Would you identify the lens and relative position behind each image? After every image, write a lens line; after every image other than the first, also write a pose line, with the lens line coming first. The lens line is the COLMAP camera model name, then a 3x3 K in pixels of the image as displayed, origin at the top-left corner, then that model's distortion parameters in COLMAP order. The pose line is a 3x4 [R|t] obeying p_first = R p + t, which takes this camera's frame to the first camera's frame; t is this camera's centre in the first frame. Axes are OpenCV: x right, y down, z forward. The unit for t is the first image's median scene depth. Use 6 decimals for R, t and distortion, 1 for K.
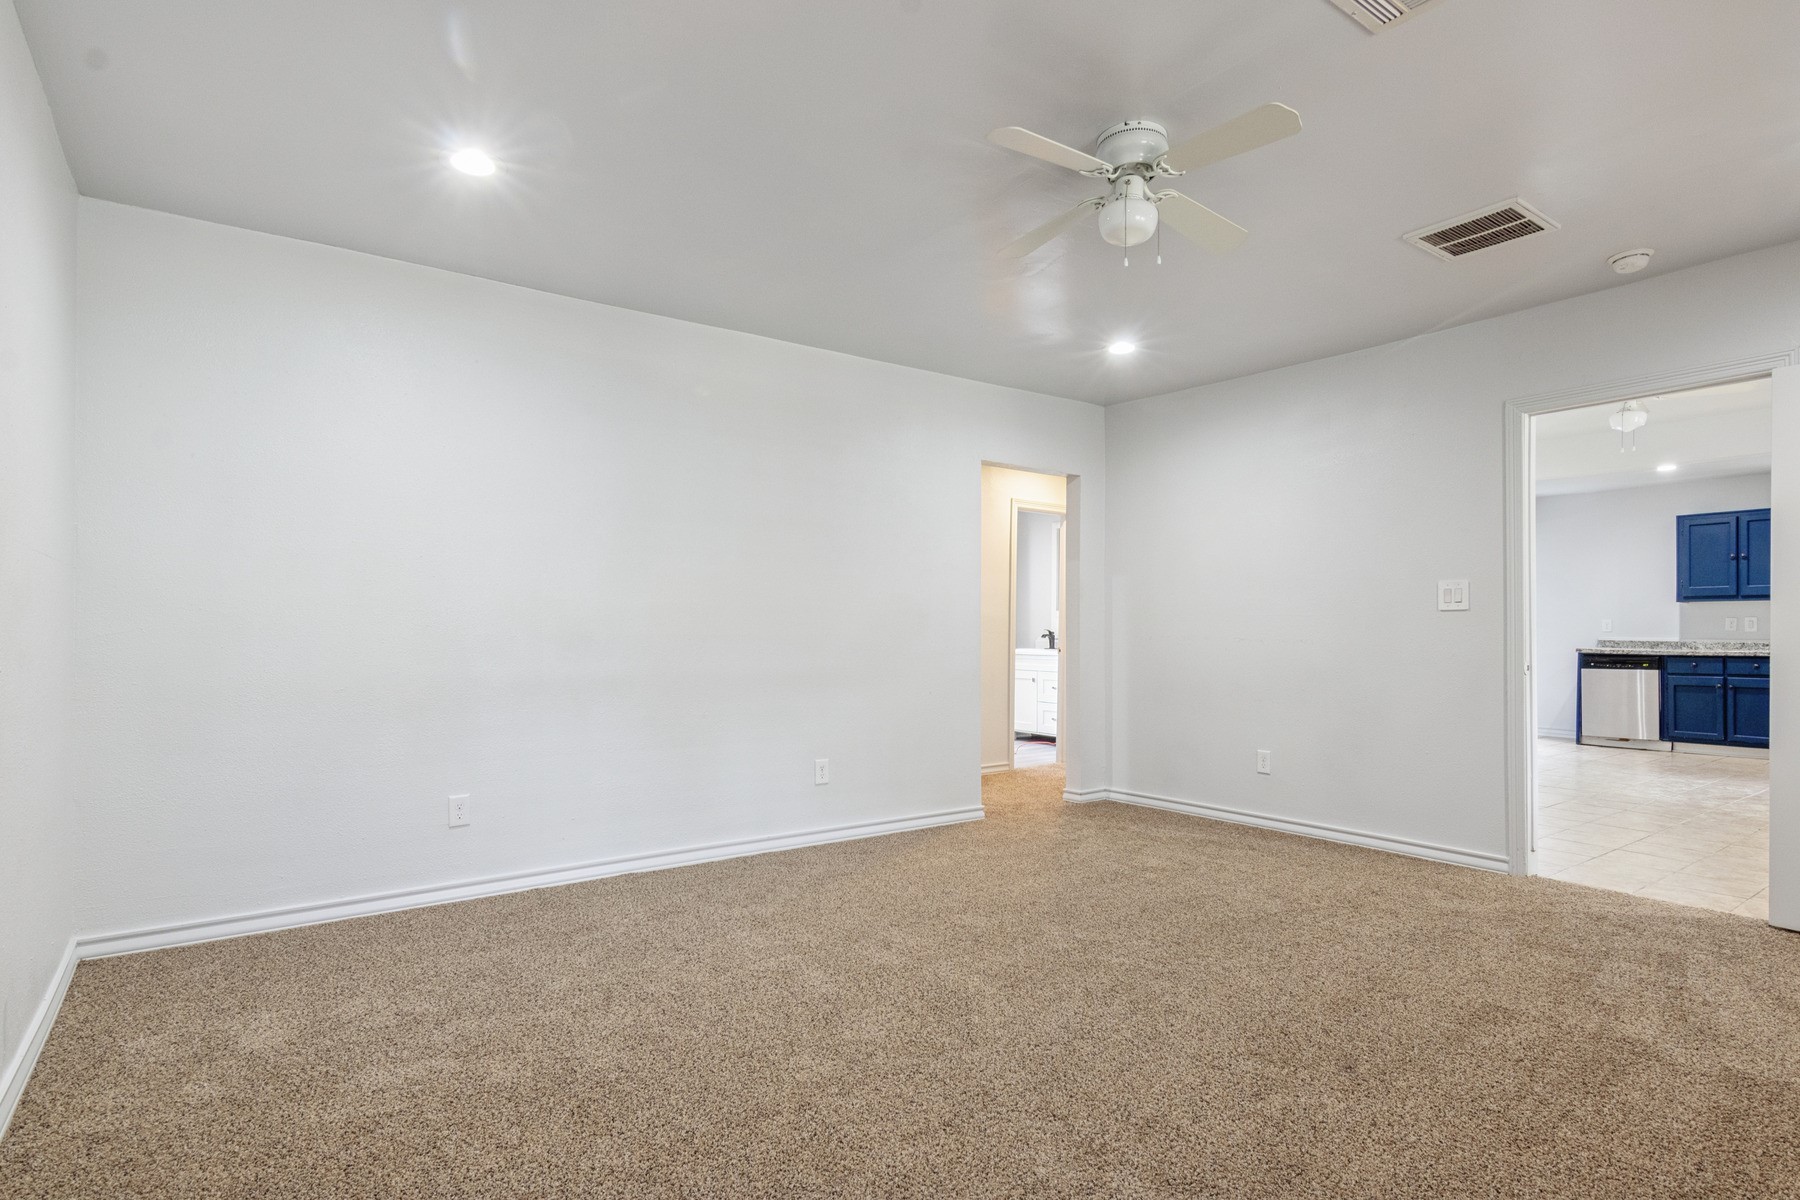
lens RADIAL K [[935.5, 0, 900.0], [0, 935.5, 600.0], [0, 0, 1]] dist [0.000234, 0.000835]
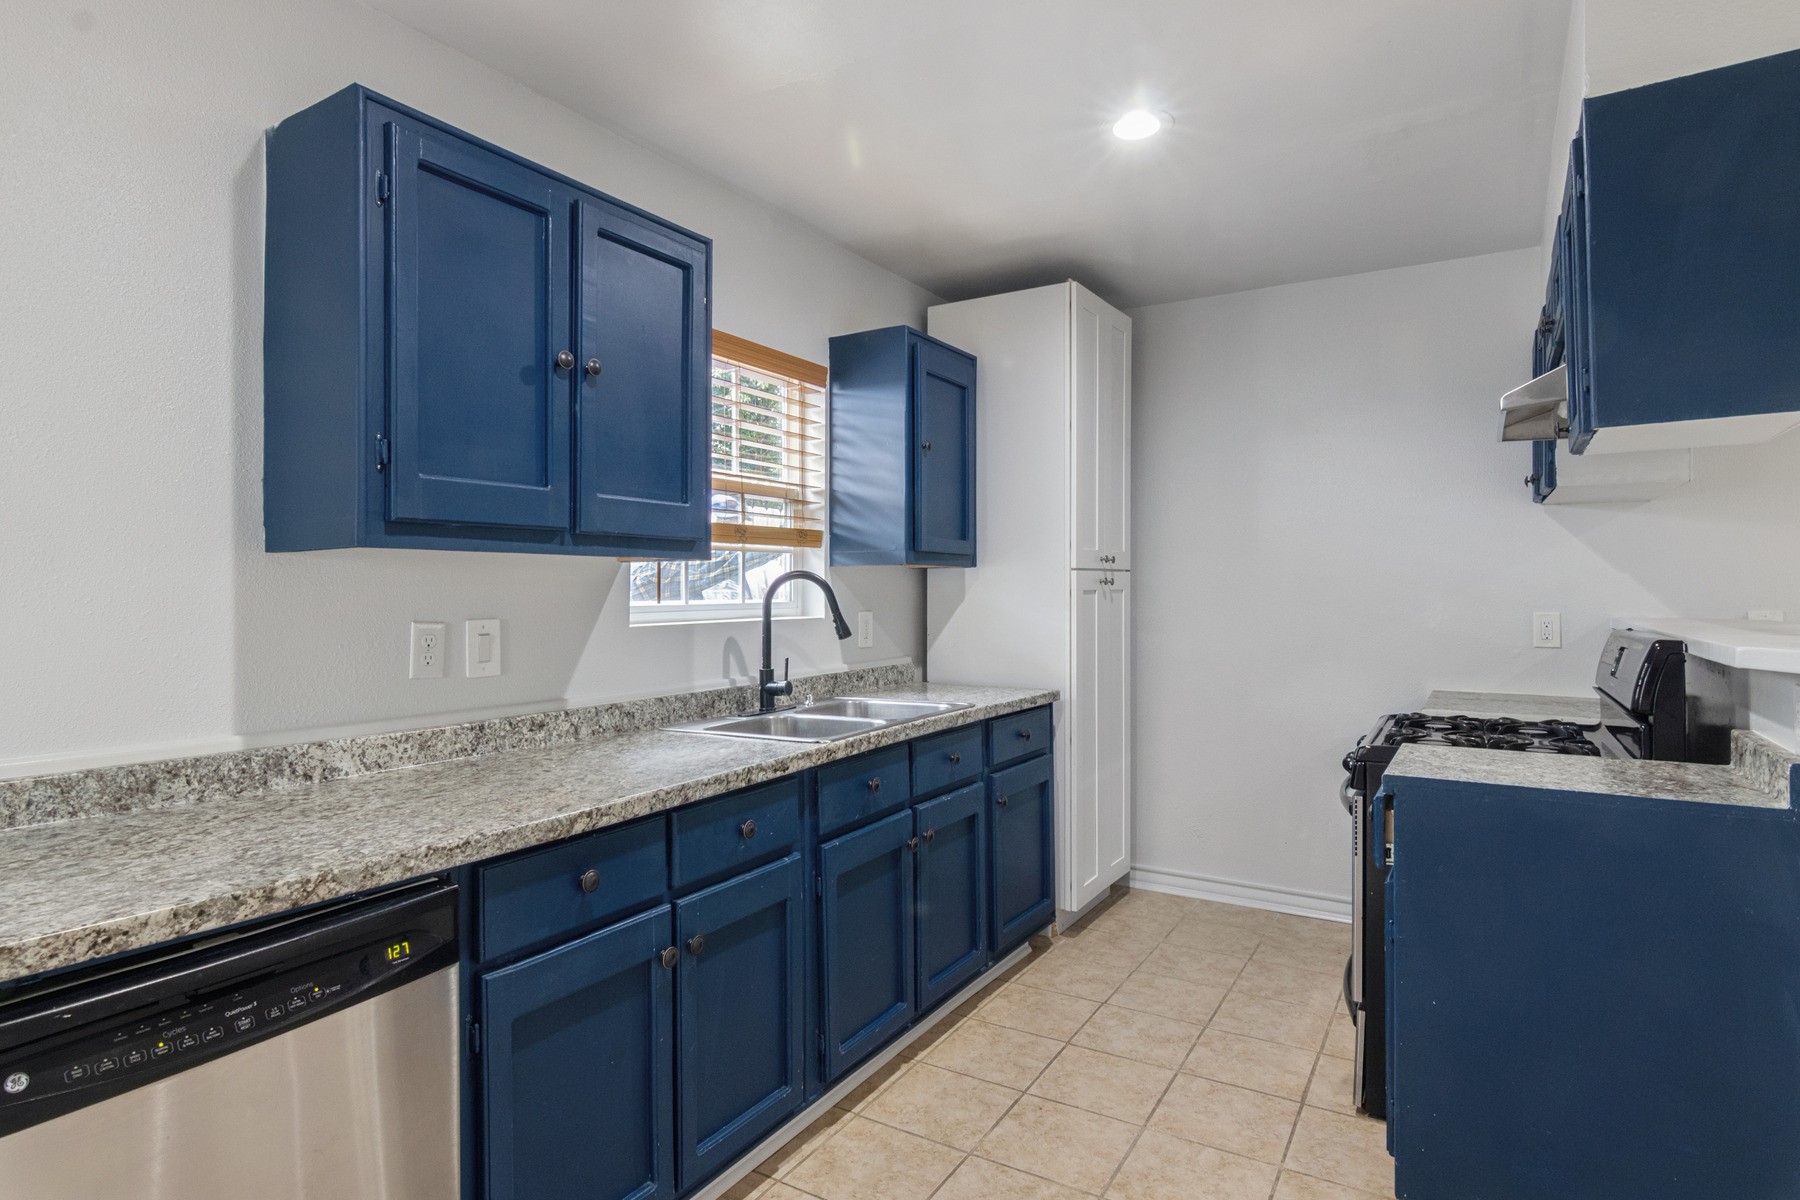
lens RADIAL K [[966.3, 0, 889.9], [0, 966.3, 568.0], [0, 0, 1]] dist [0.003110, -0.000148]
pose [[-0.391956, 0.028319, 0.919548, 0.608159], [-0.016334, 0.999154, -0.037733, 0.012713], [-0.919839, -0.029810, -0.391162, 0.970508]]
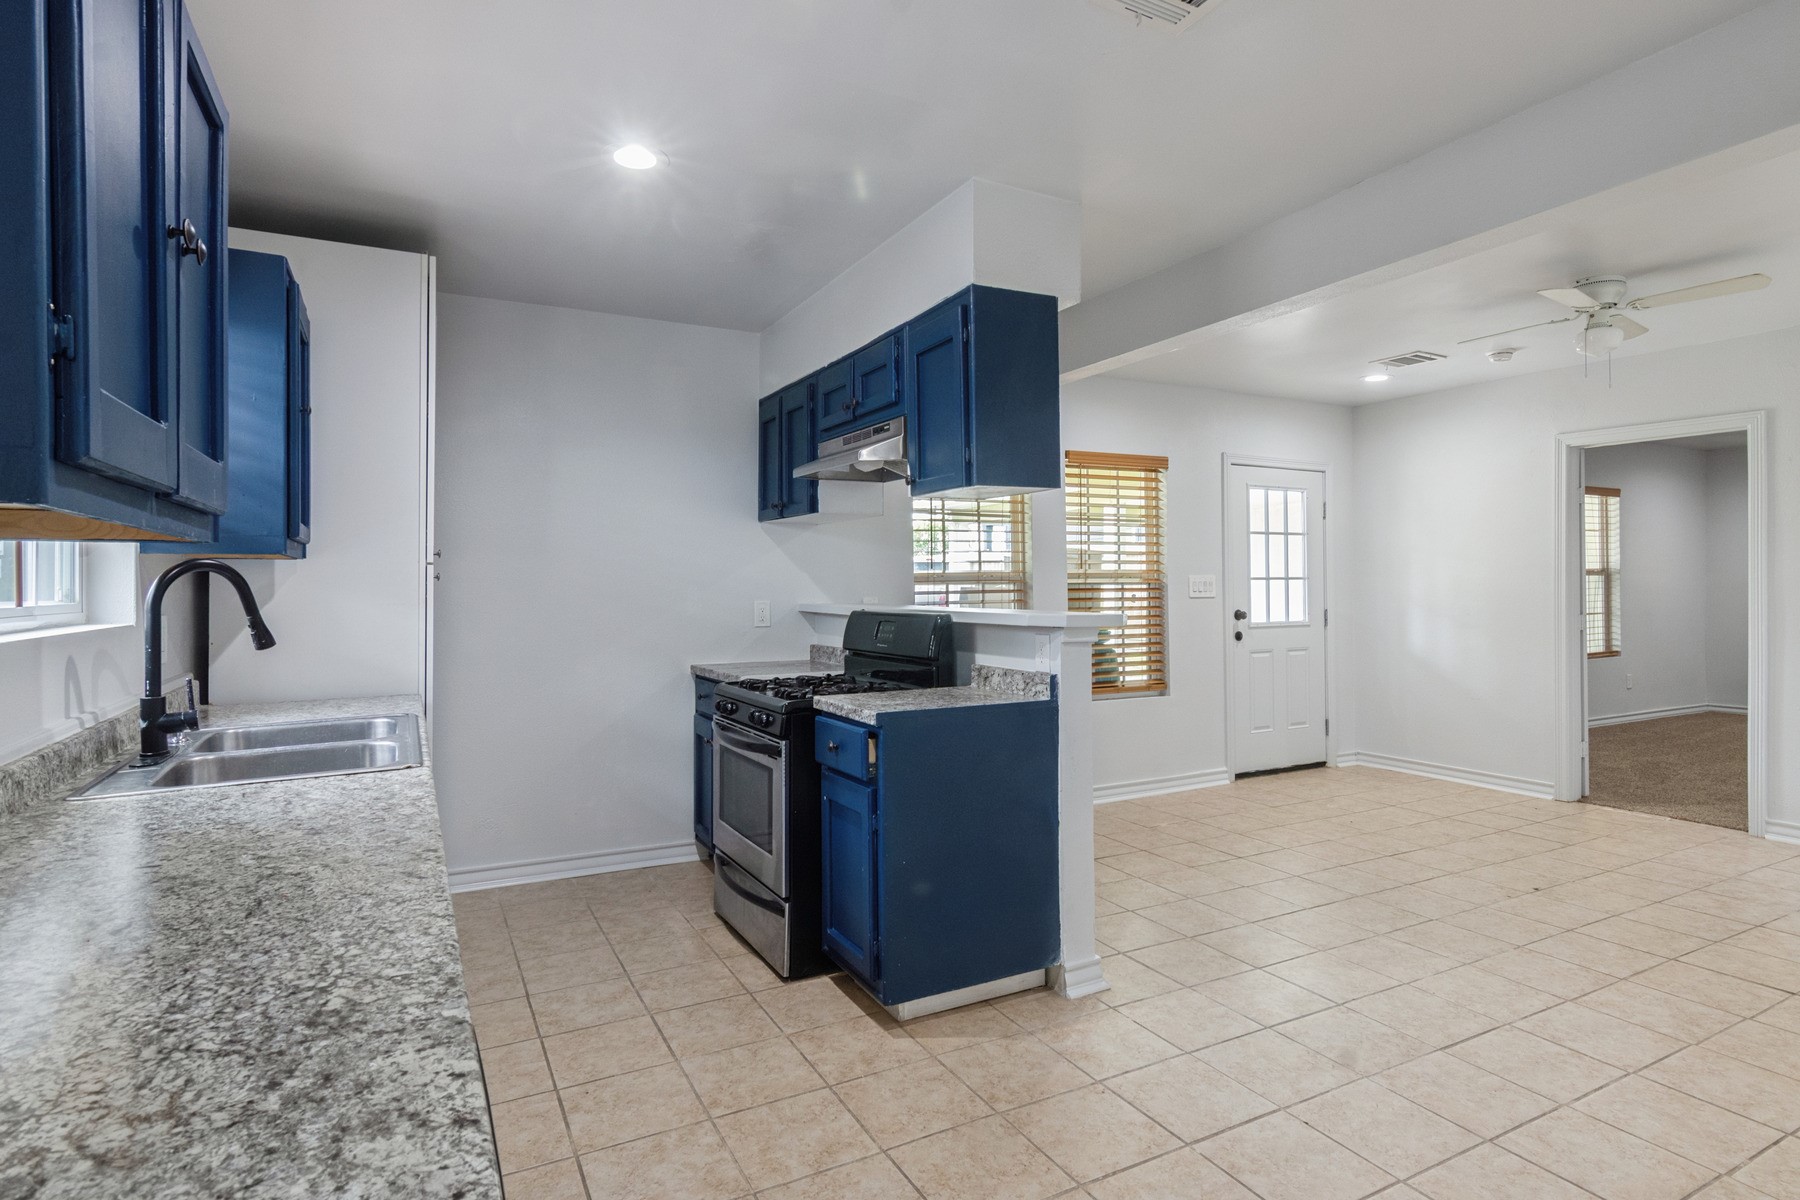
lens RADIAL K [[931.3, 0, 898.3], [0, 931.3, 575.9], [0, 0, 1]] dist [0.002573, 0.001213]
pose [[-0.989296, 0.013177, 0.145328, 0.713913], [0.008385, 0.999402, -0.033539, 0.014939], [-0.145684, -0.031961, -0.988815, 1.074533]]
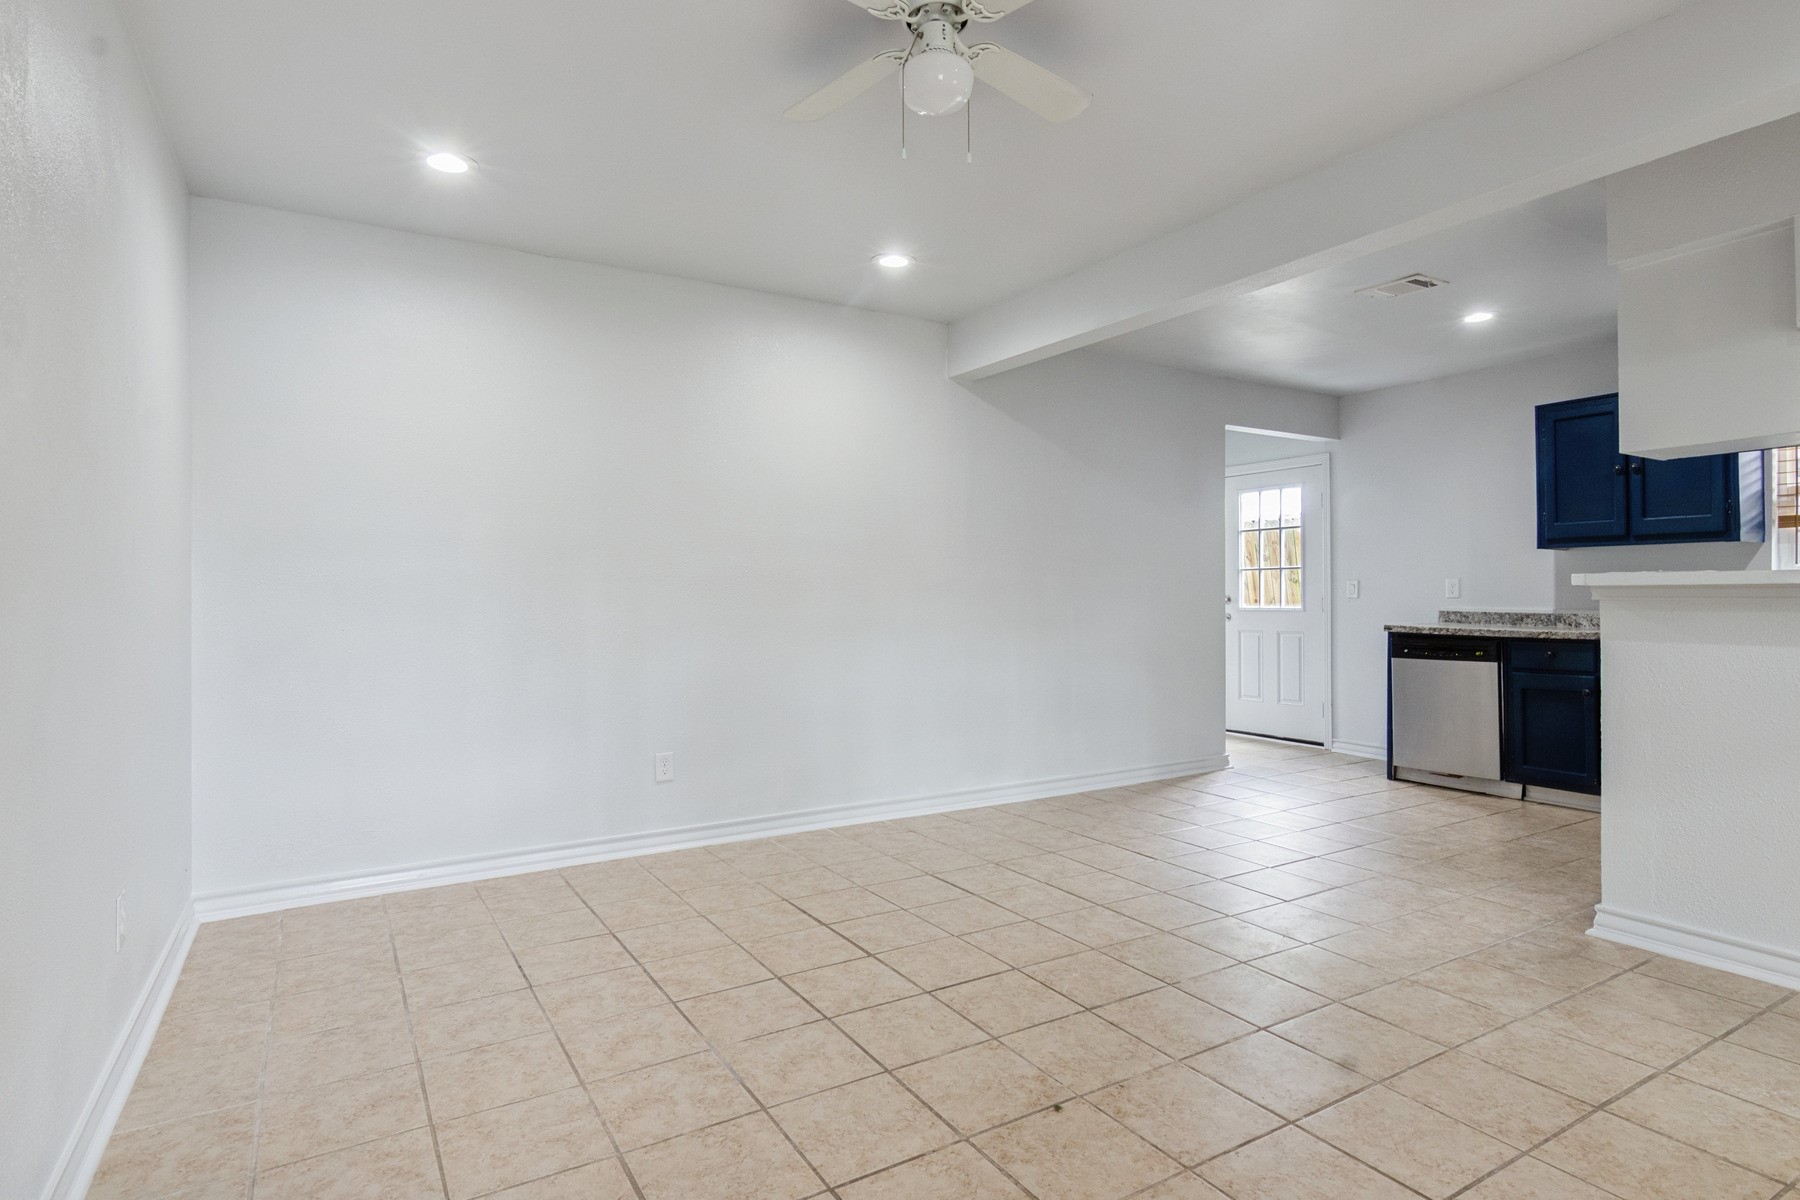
lens RADIAL K [[945.1, 0, 895.5], [0, 945.1, 555.6], [0, 0, 1]] dist [0.001071, 0.000639]
pose [[0.996542, -0.004229, -0.082986, 0.465583], [0.002637, 0.999810, -0.019290, 0.017517], [0.083051, 0.019005, 0.996364, 0.359902]]
